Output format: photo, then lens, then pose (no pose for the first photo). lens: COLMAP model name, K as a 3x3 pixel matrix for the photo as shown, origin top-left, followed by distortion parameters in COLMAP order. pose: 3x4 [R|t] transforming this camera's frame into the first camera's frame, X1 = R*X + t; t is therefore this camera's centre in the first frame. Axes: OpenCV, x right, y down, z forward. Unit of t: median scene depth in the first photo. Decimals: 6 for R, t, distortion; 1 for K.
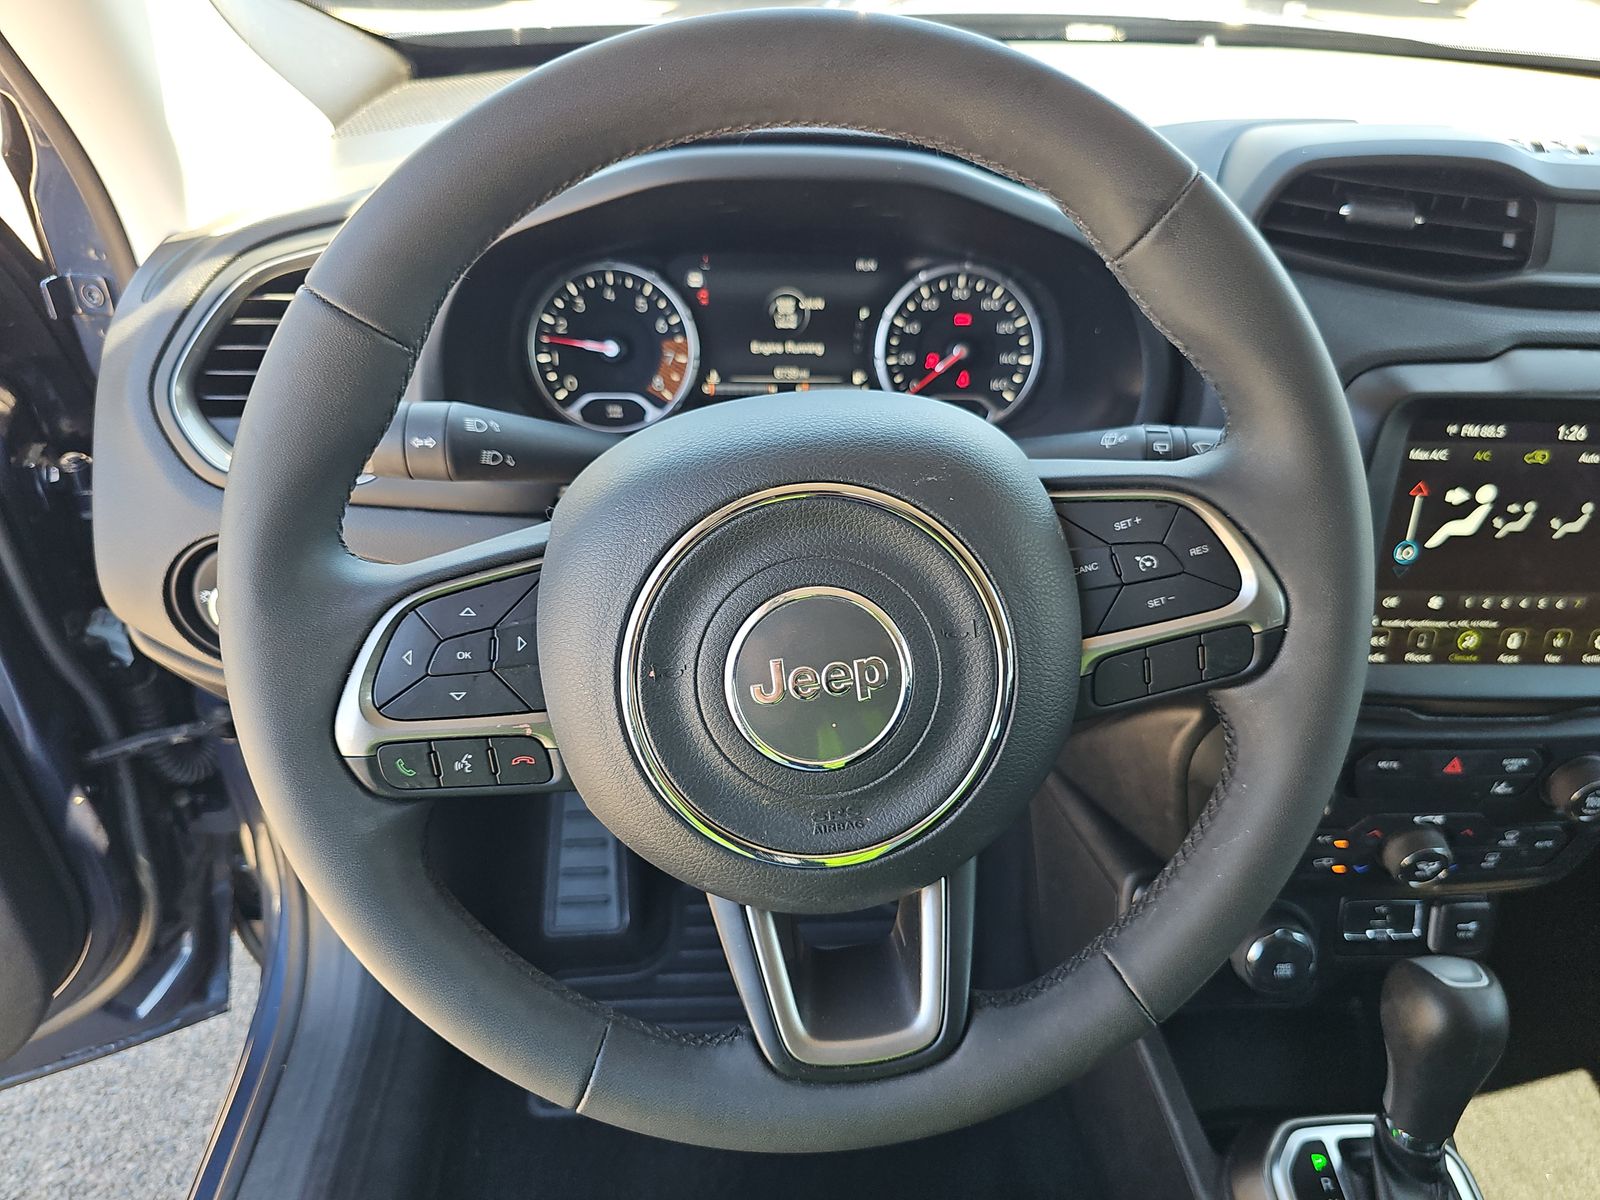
lens RADIAL K [[1056.9, 0, 800.0], [0, 1056.9, 600.0], [0, 0, 1]] dist [-0.002705, -0.037723]
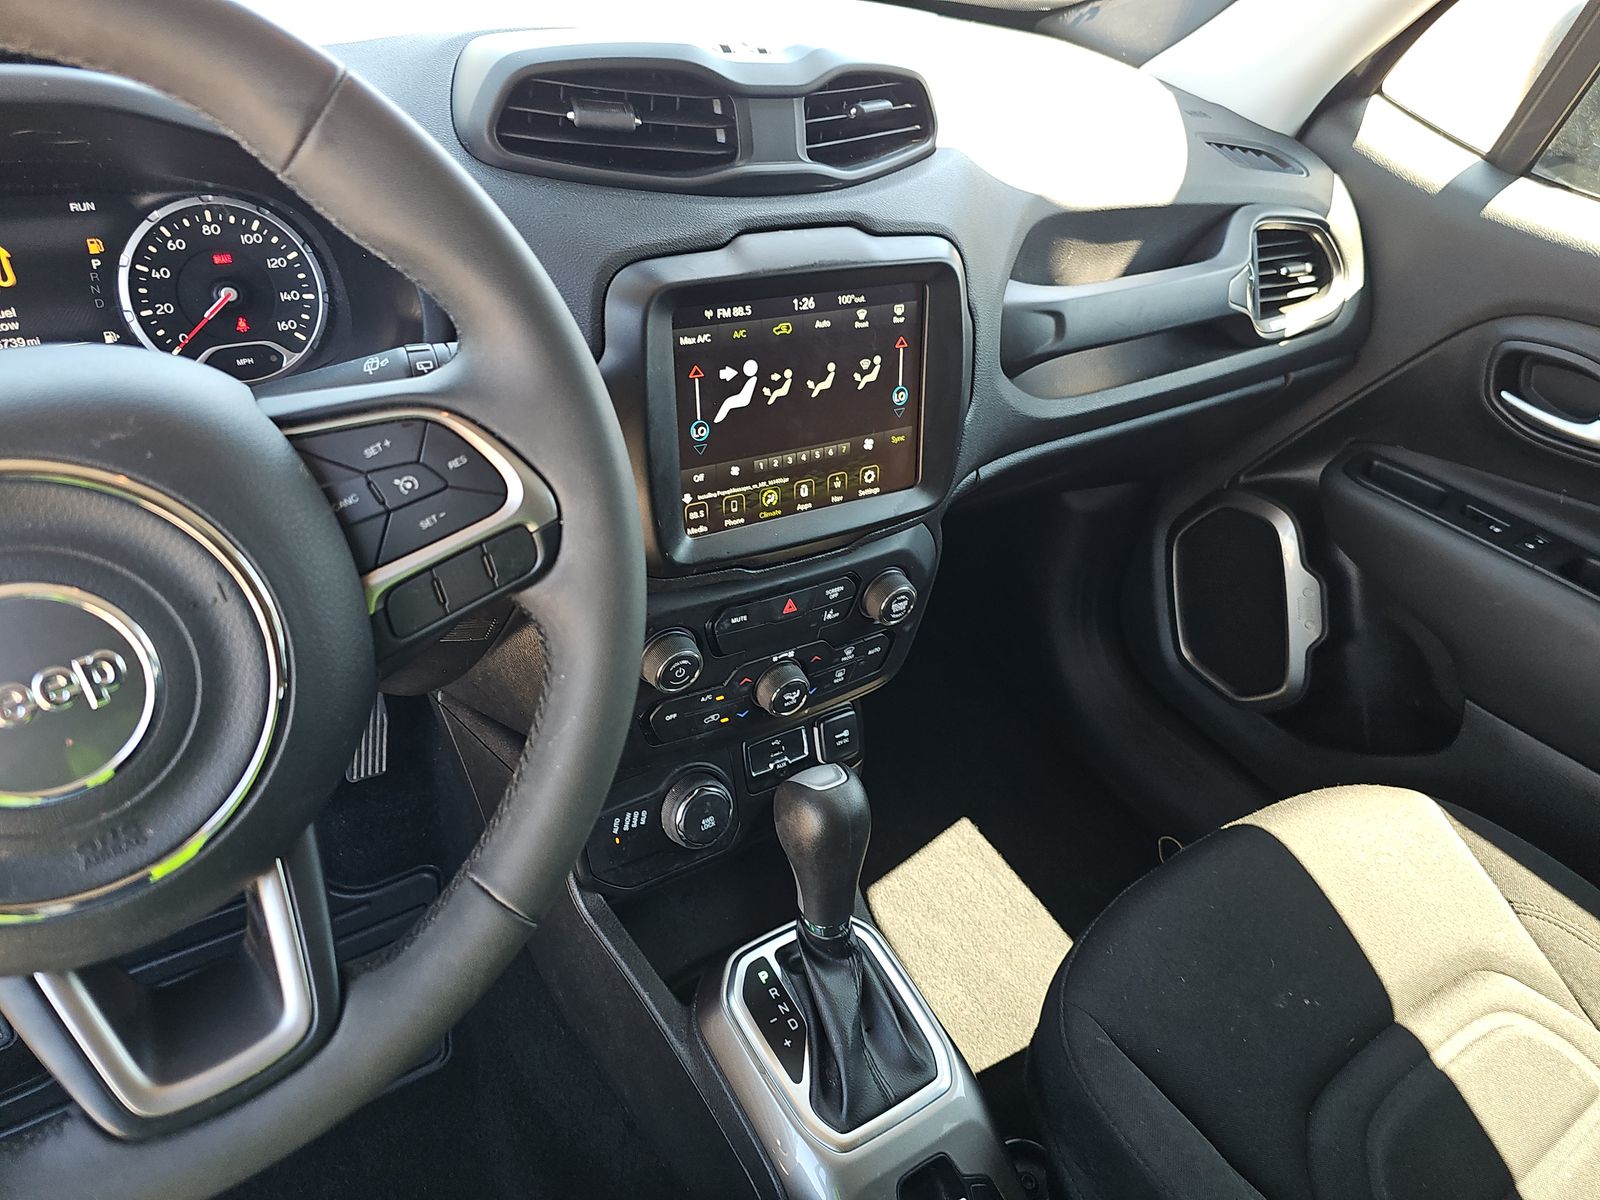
lens RADIAL K [[1030.2, 0, 802.3], [0, 1030.2, 590.8], [0, 0, 1]] dist [0.030405, -0.052274]
pose [[0.856153, -0.237055, 0.459137, 0.126390], [0.212211, 0.971472, 0.105868, 0.025728], [-0.471135, 0.006795, 0.882035, -0.009592]]
